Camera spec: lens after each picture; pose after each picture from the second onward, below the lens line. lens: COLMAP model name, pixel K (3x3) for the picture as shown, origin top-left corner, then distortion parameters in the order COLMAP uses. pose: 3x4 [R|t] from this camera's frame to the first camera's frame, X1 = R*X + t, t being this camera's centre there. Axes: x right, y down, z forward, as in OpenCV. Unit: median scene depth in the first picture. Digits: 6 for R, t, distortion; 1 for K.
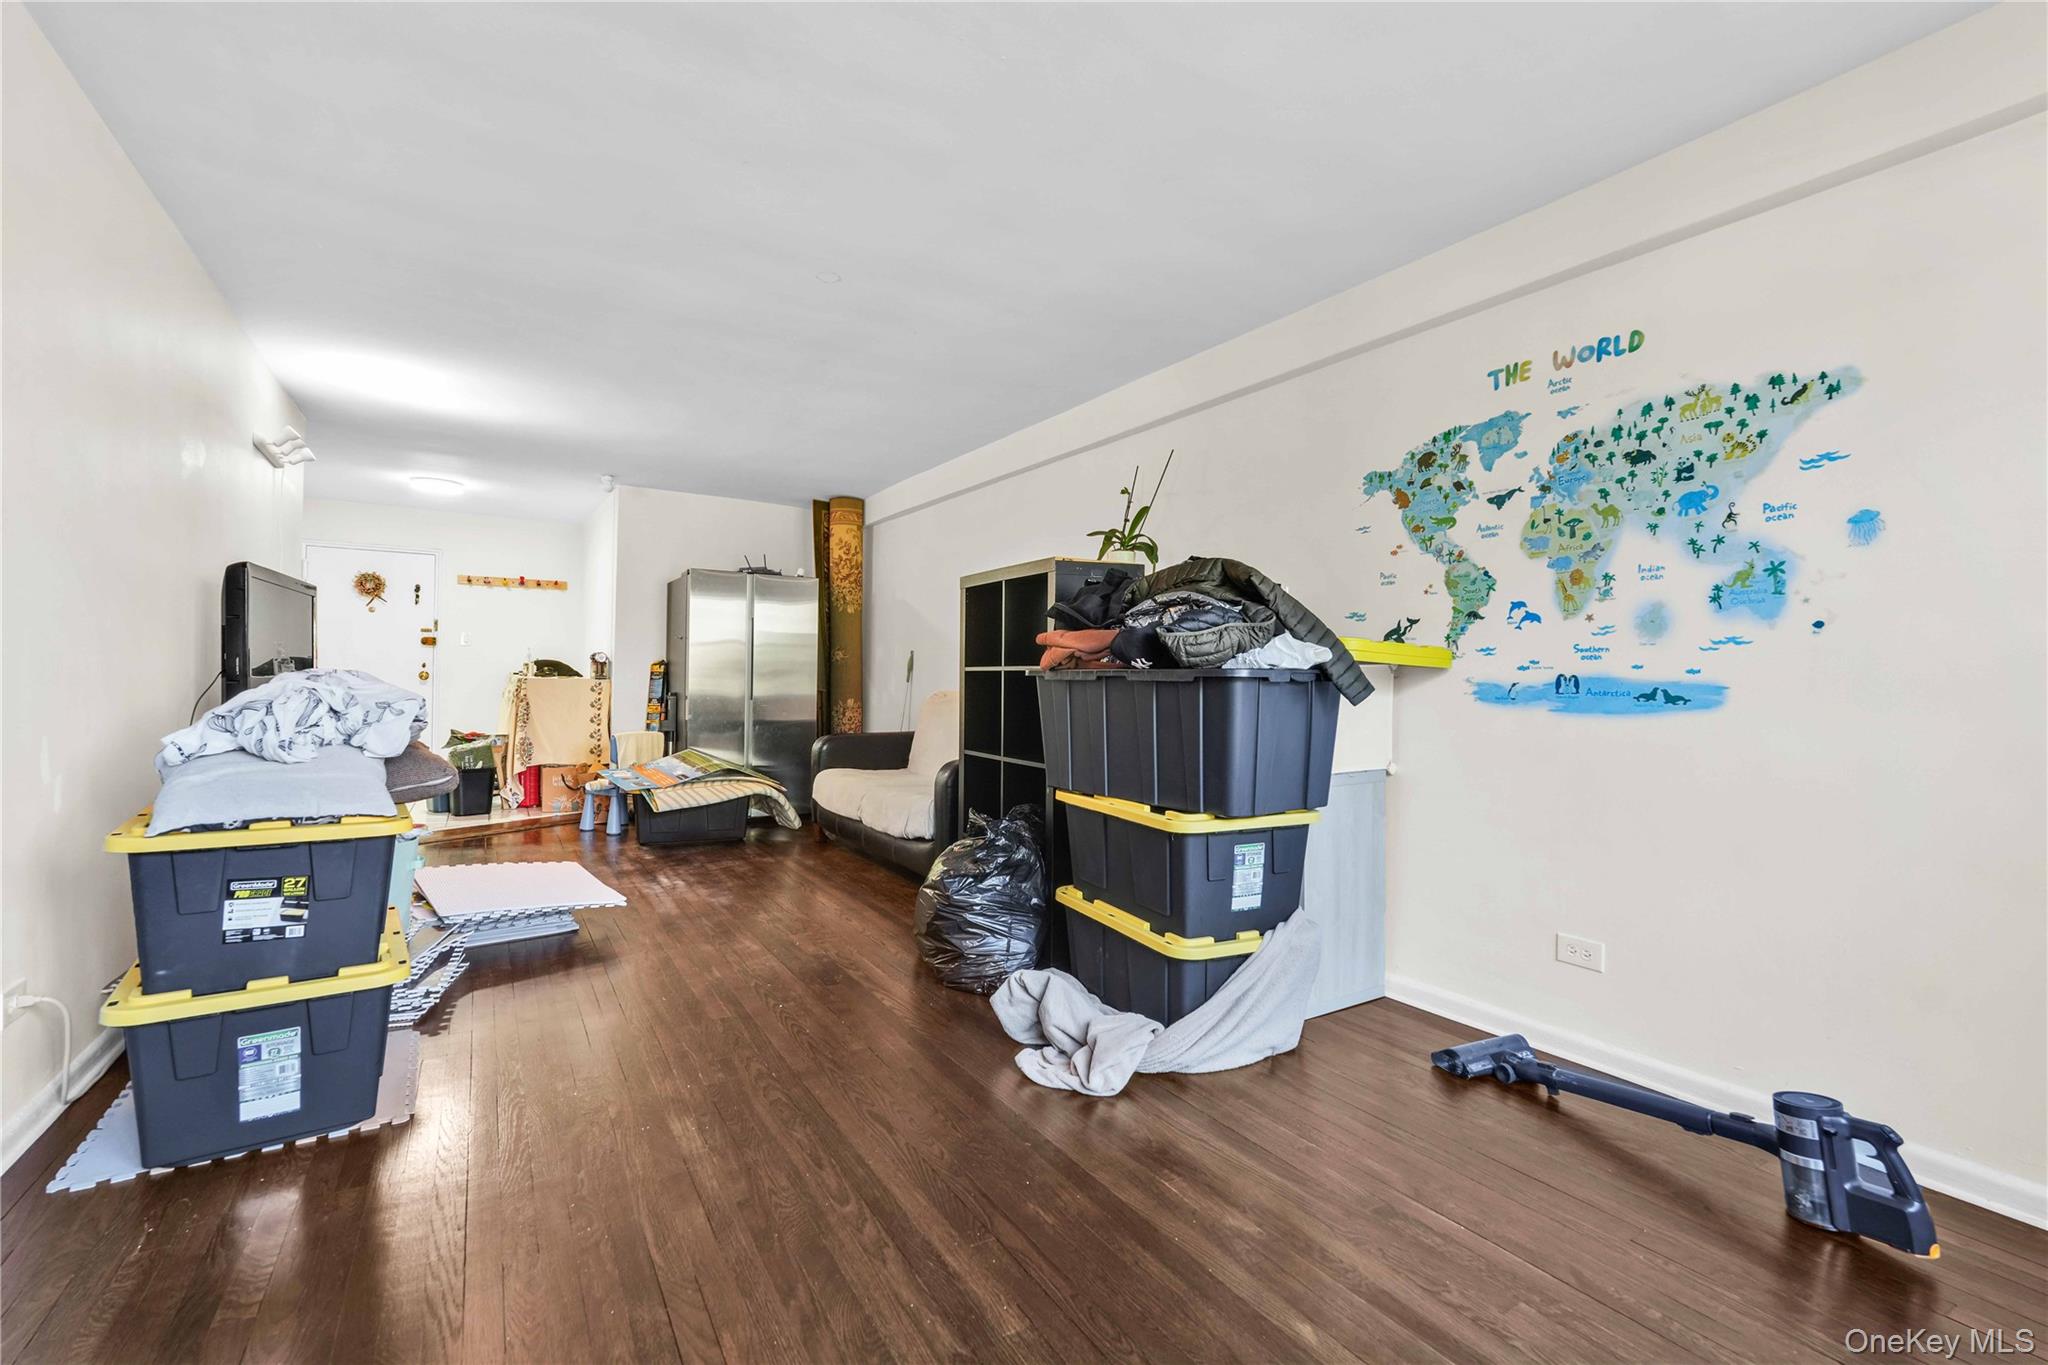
lens RADIAL K [[905.4, 0, 1023.6], [0, 905.4, 675.9], [0, 0, 1]] dist [-0.013237, 0.007603]
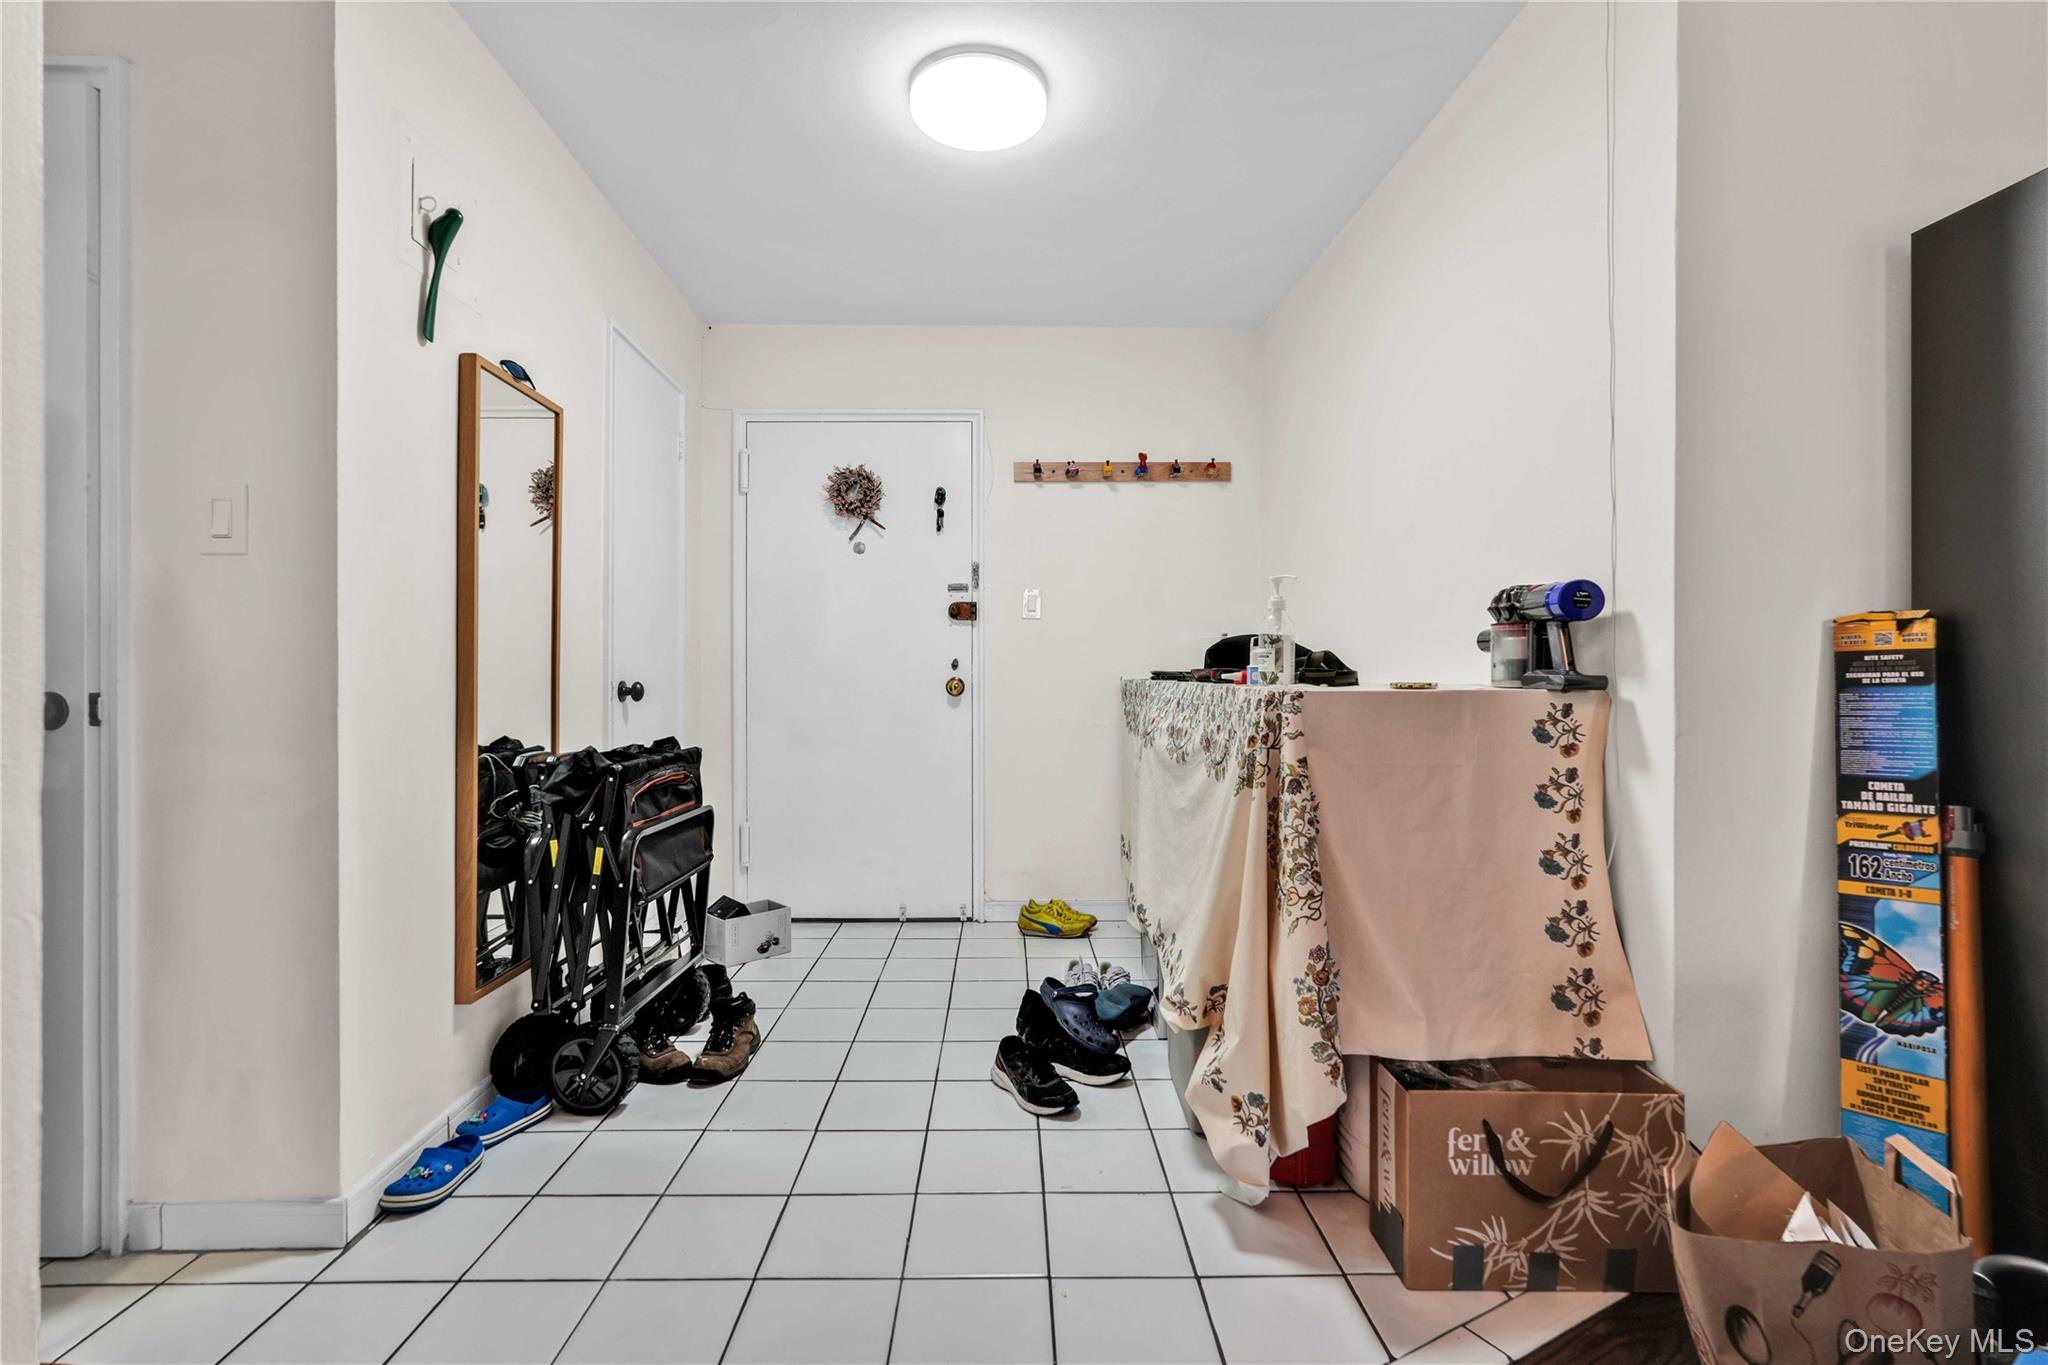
lens RADIAL K [[905.4, 0, 1019.7], [0, 905.4, 682.0], [0, 0, 1]] dist [-0.013237, 0.007603]
pose [[0.869700, -0.017937, -0.493255, -0.413100], [0.016859, 0.999836, -0.006634, 0.000322], [0.493293, -0.002546, 0.869859, 0.621031]]
